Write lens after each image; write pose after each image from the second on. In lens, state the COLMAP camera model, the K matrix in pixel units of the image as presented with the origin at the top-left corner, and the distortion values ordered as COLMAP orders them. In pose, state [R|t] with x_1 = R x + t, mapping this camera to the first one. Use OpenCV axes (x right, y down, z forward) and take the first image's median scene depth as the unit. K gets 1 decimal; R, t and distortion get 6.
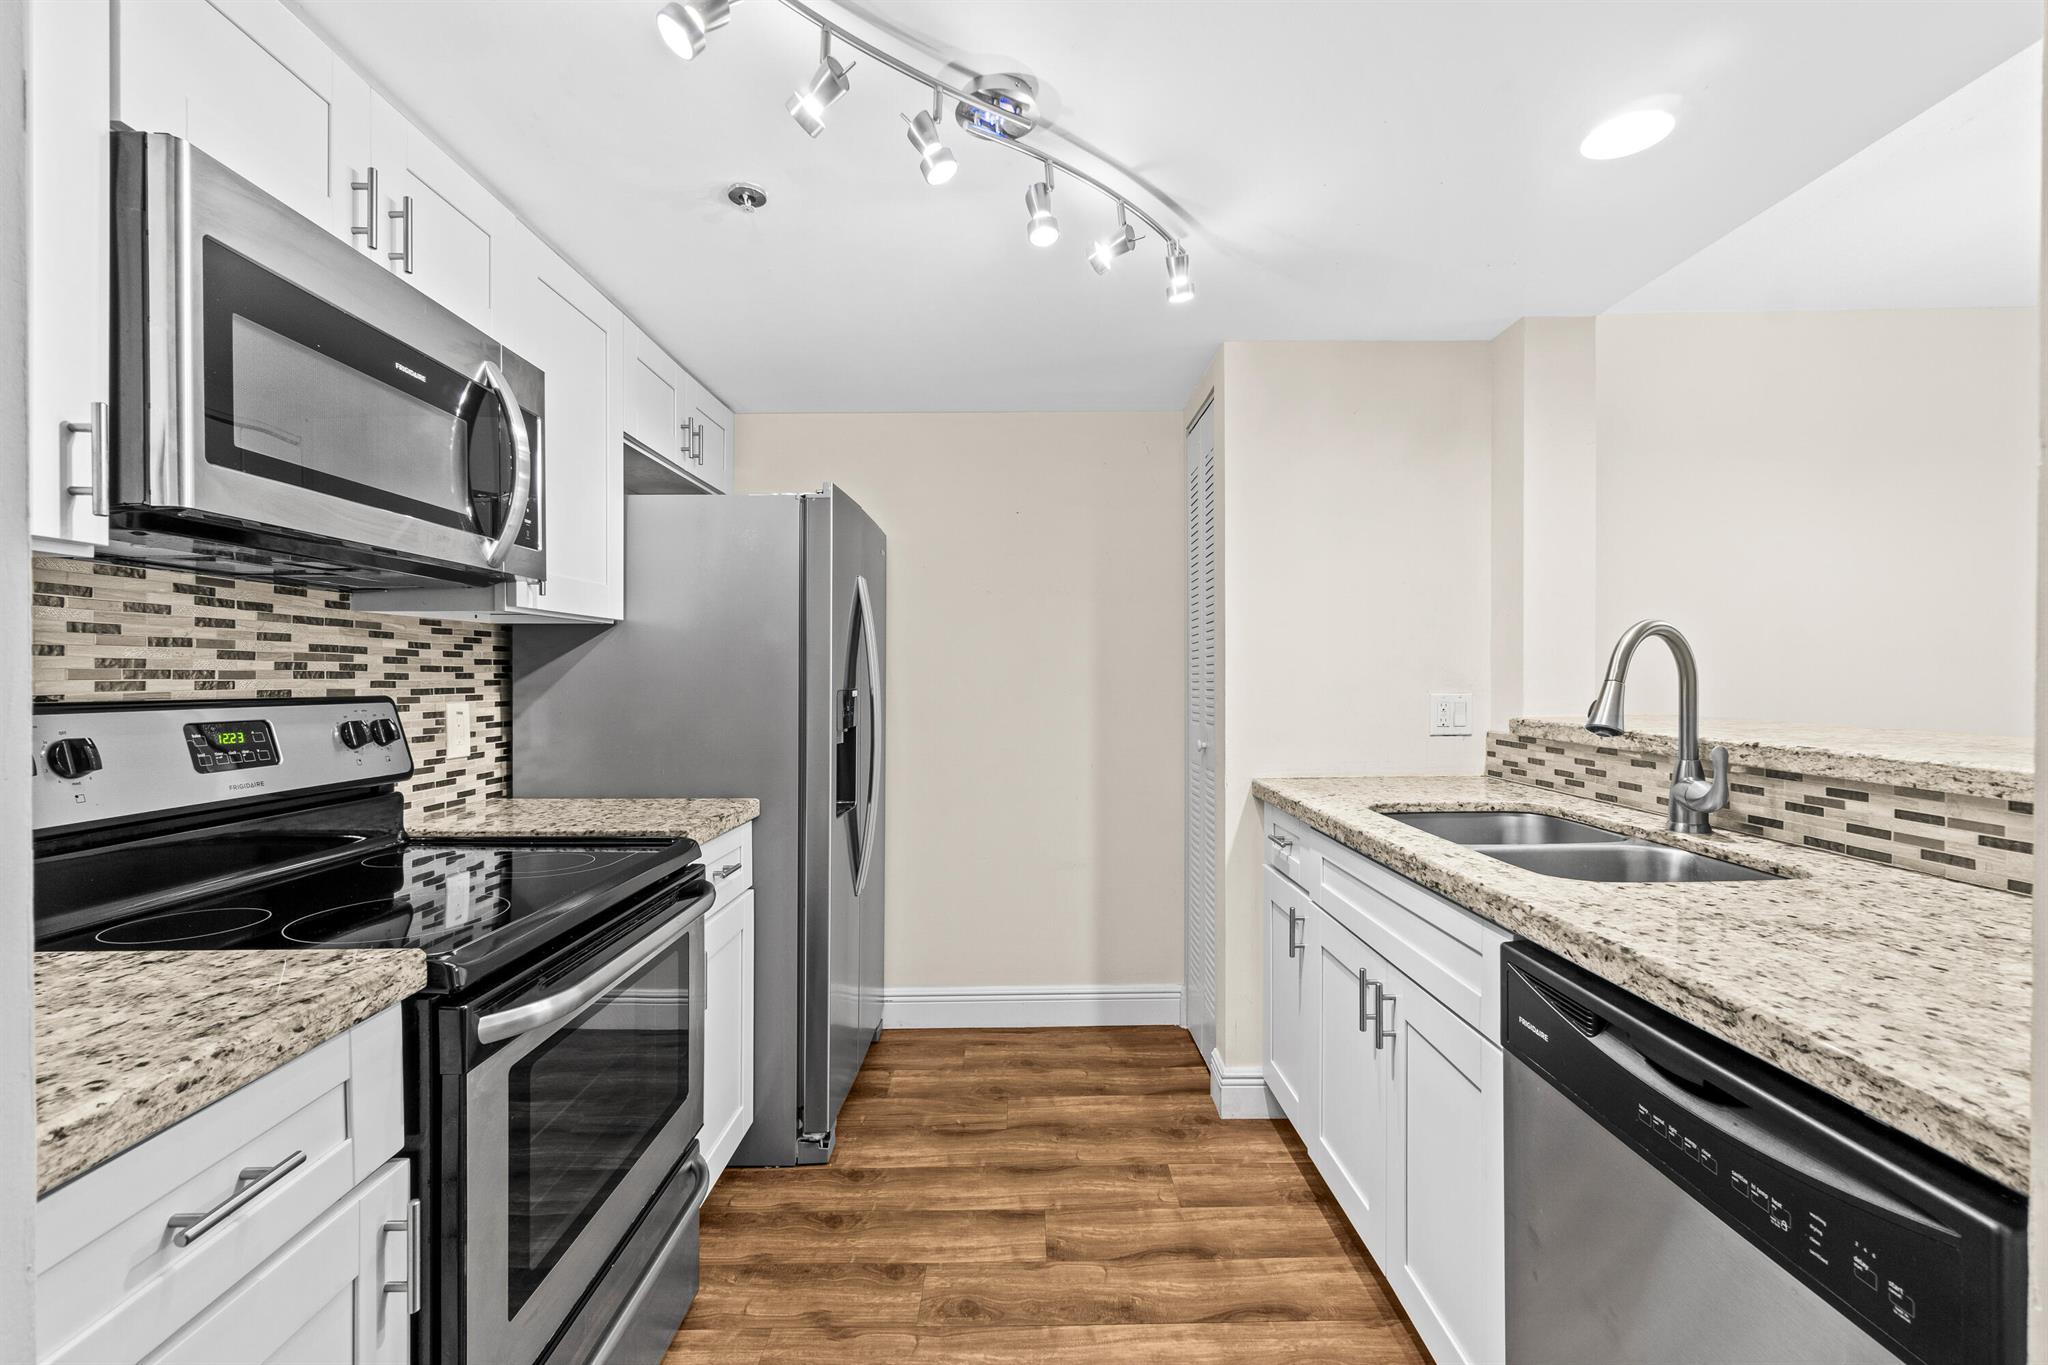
lens RADIAL K [[878.8, 0, 1030.9], [0, 878.8, 683.7], [0, 0, 1]] dist [-0.007931, 0.002588]
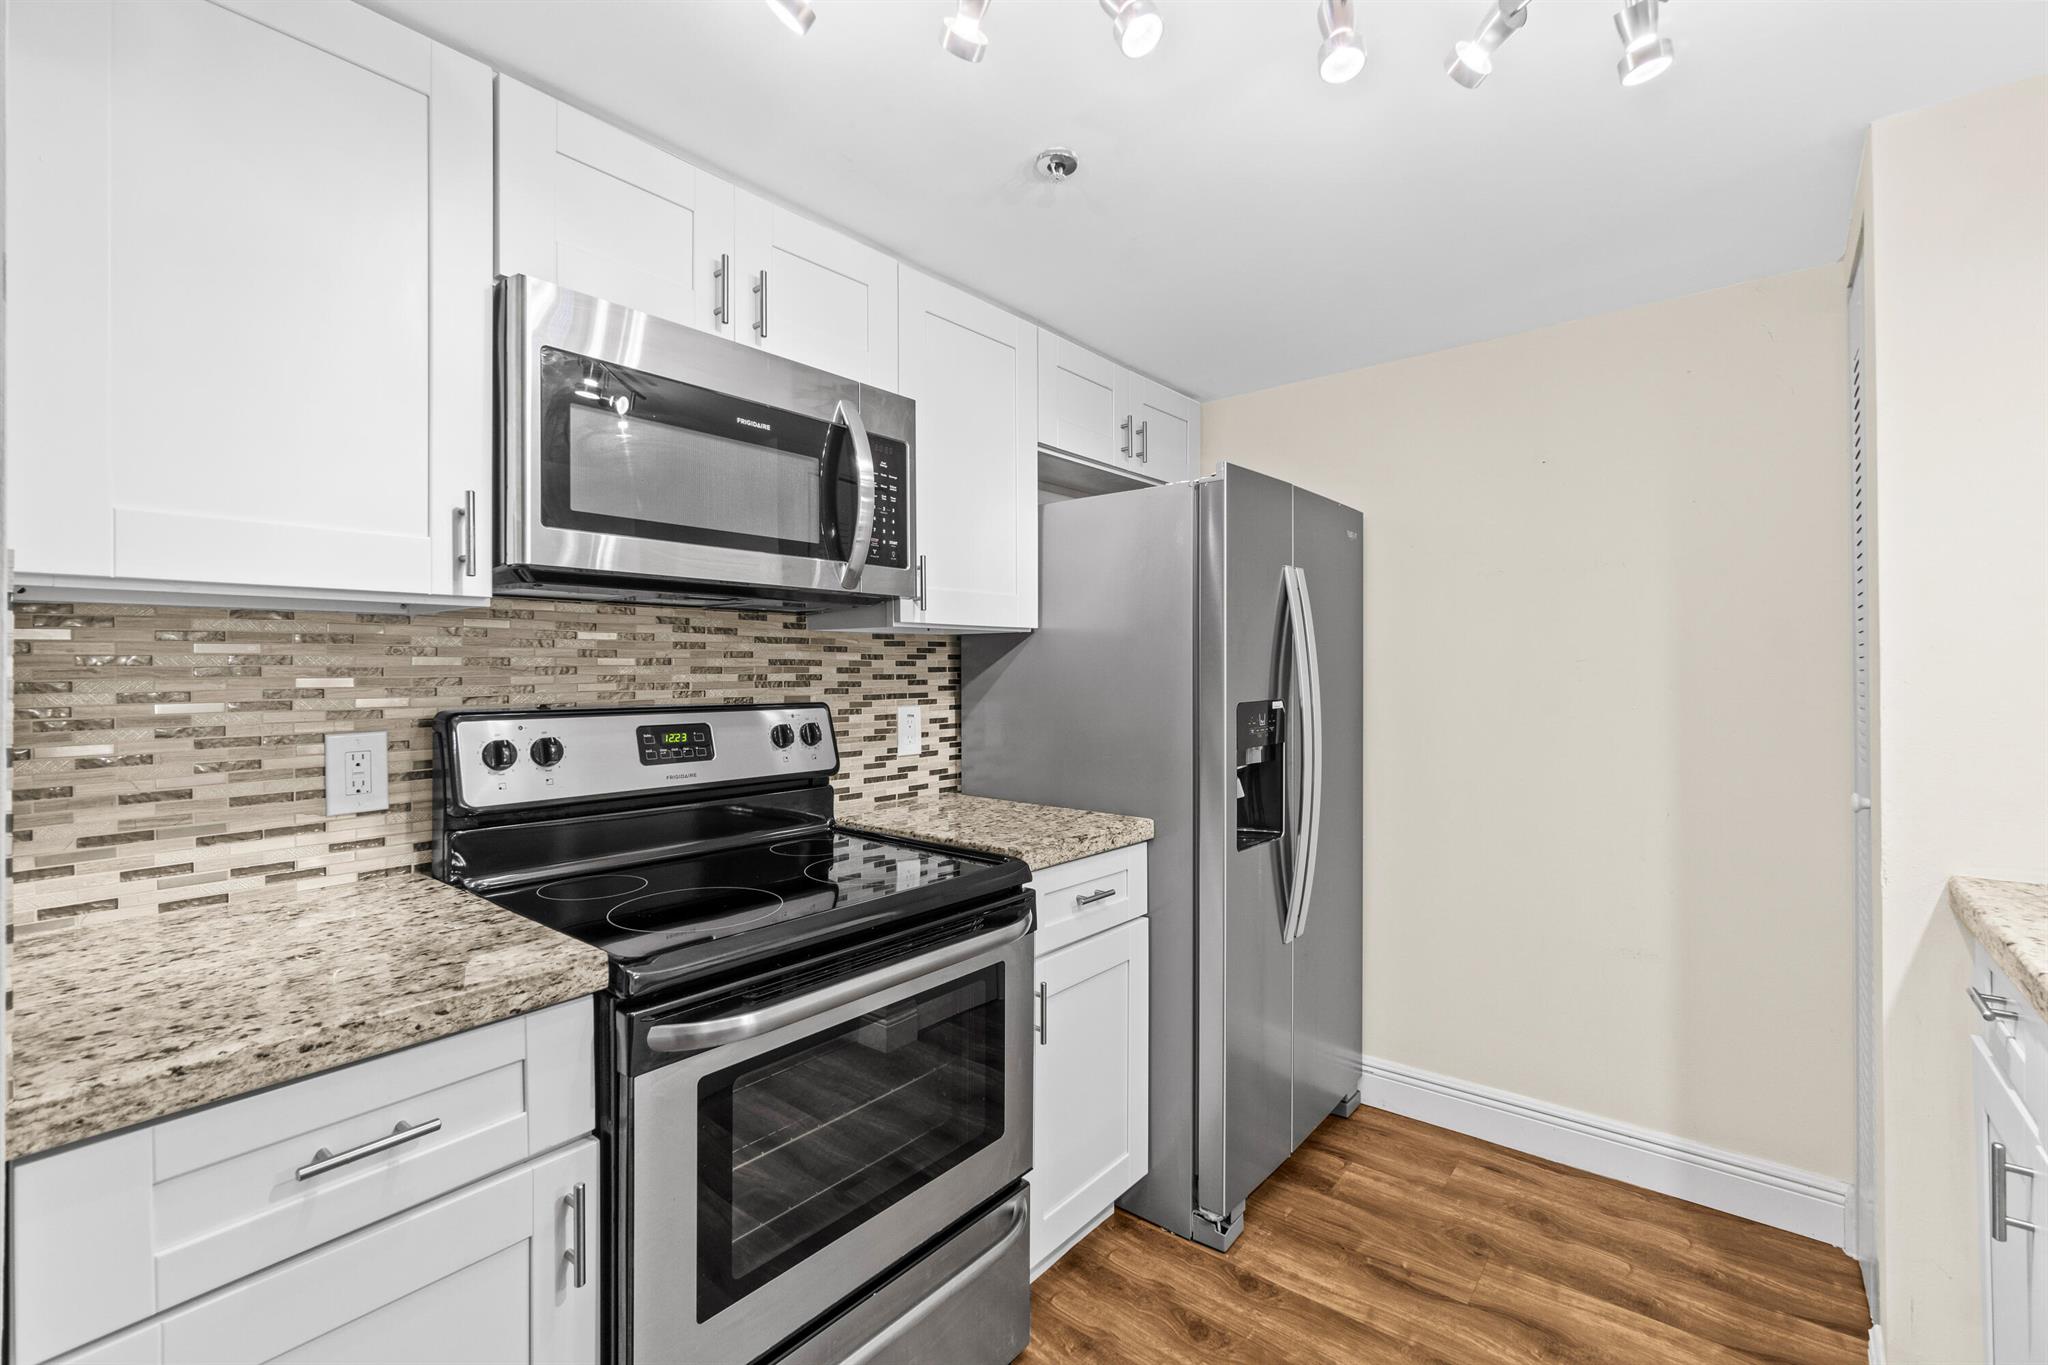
lens RADIAL K [[878.8, 0, 1034.0], [0, 878.8, 663.8], [0, 0, 1]] dist [-0.007931, 0.002588]
pose [[0.766571, -0.003671, -0.642149, 0.241811], [-0.004514, 0.999928, -0.011104, -0.026564], [0.642144, 0.011410, 0.766499, 0.292133]]
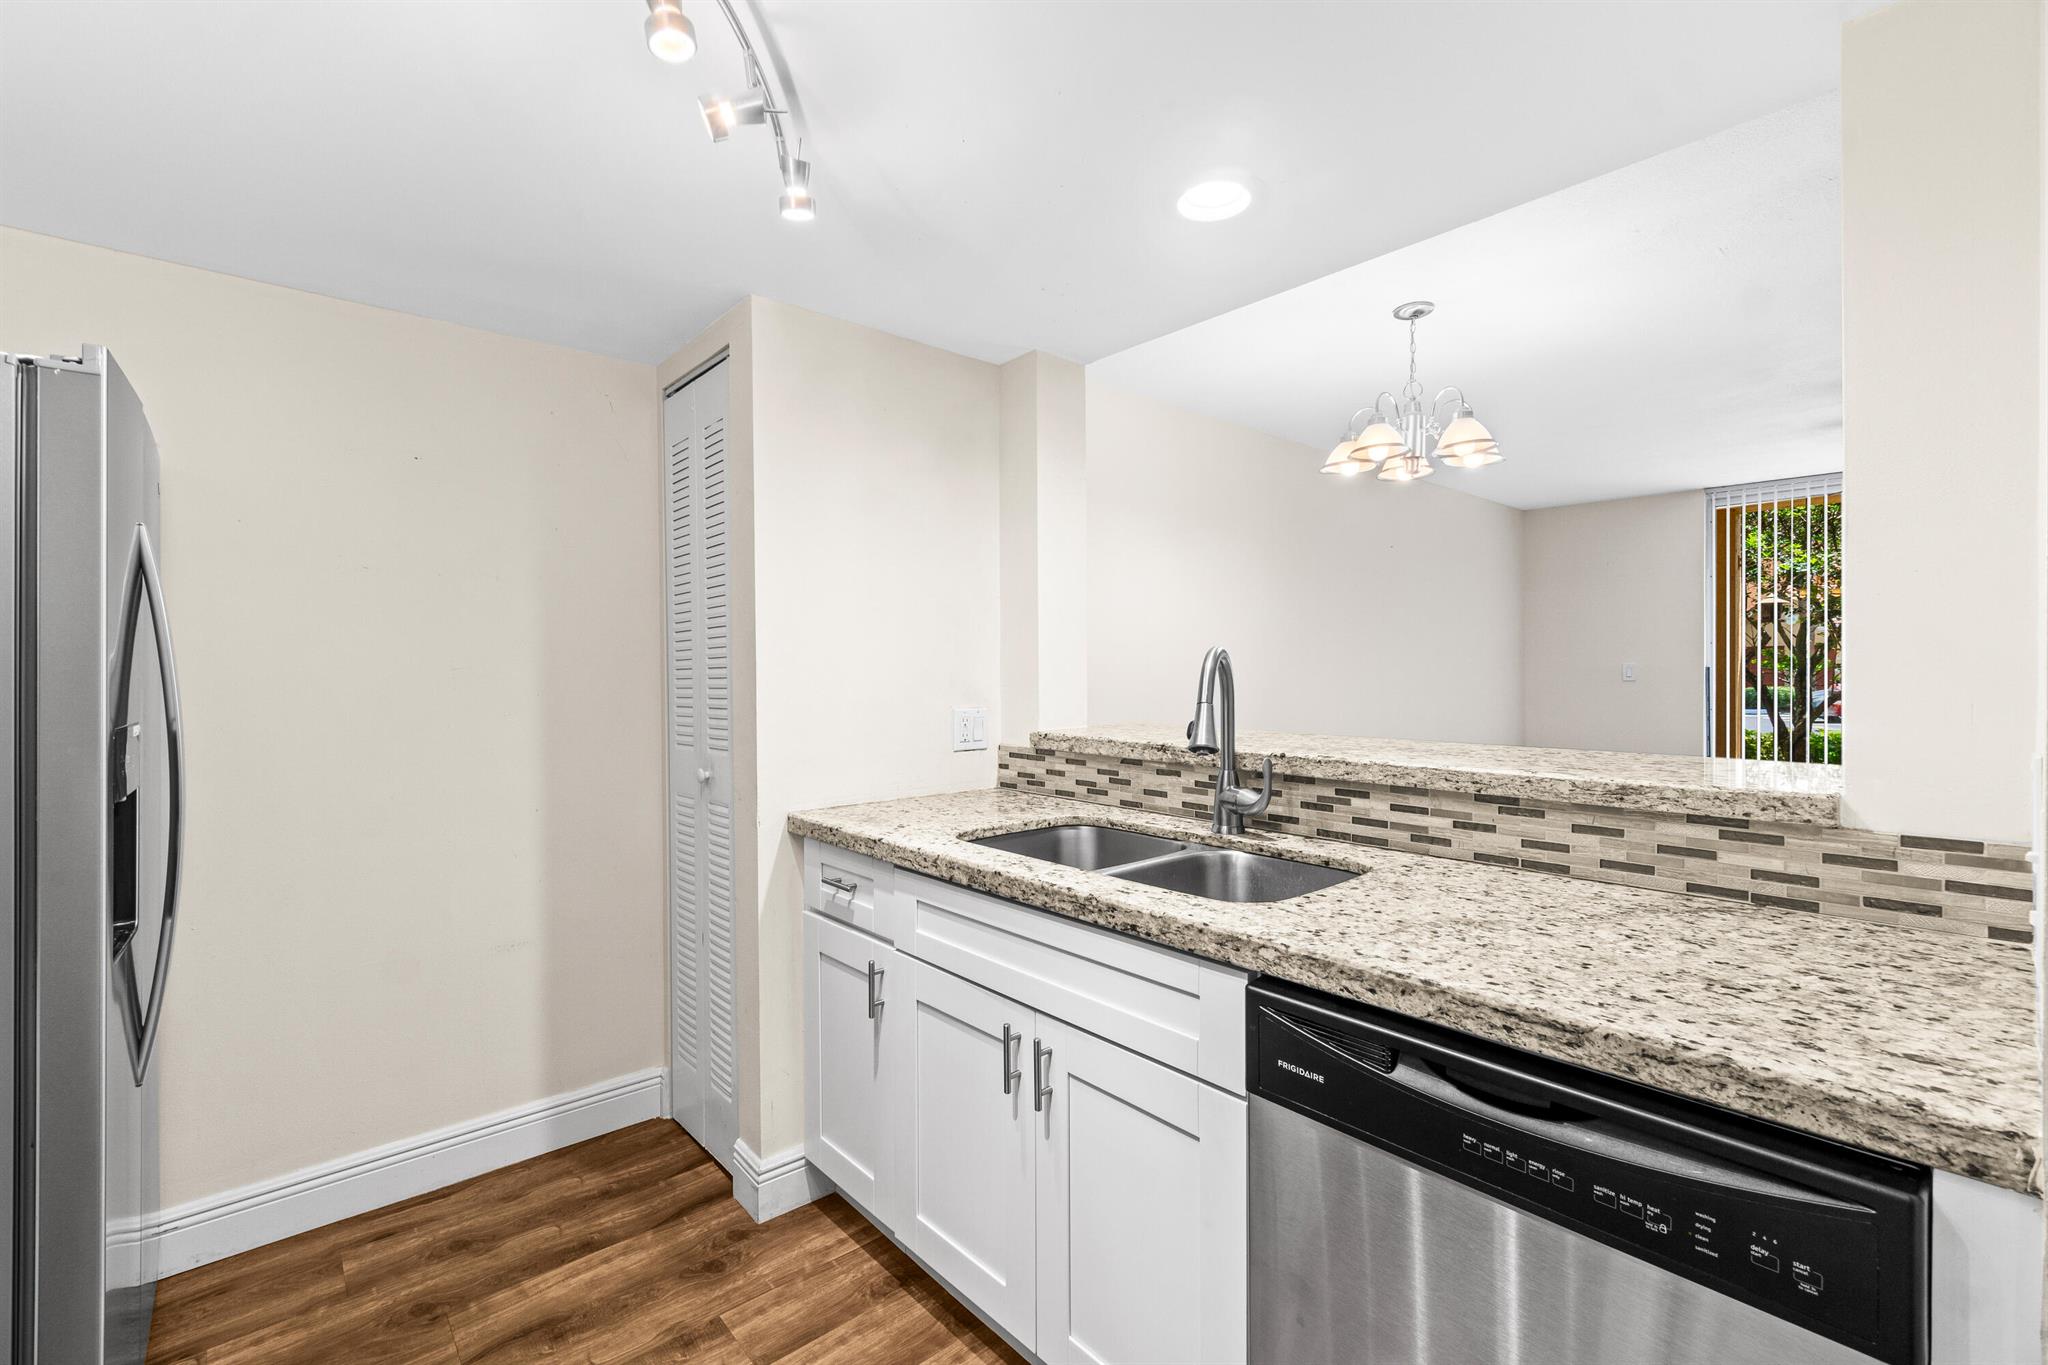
lens RADIAL K [[878.8, 0, 1011.7], [0, 878.8, 683.2], [0, 0, 1]] dist [-0.007931, 0.002588]
pose [[0.762838, -0.003234, 0.646582, -0.201371], [0.003758, 0.999993, 0.000569, -0.027015], [-0.646579, 0.001996, 0.762844, 0.306570]]
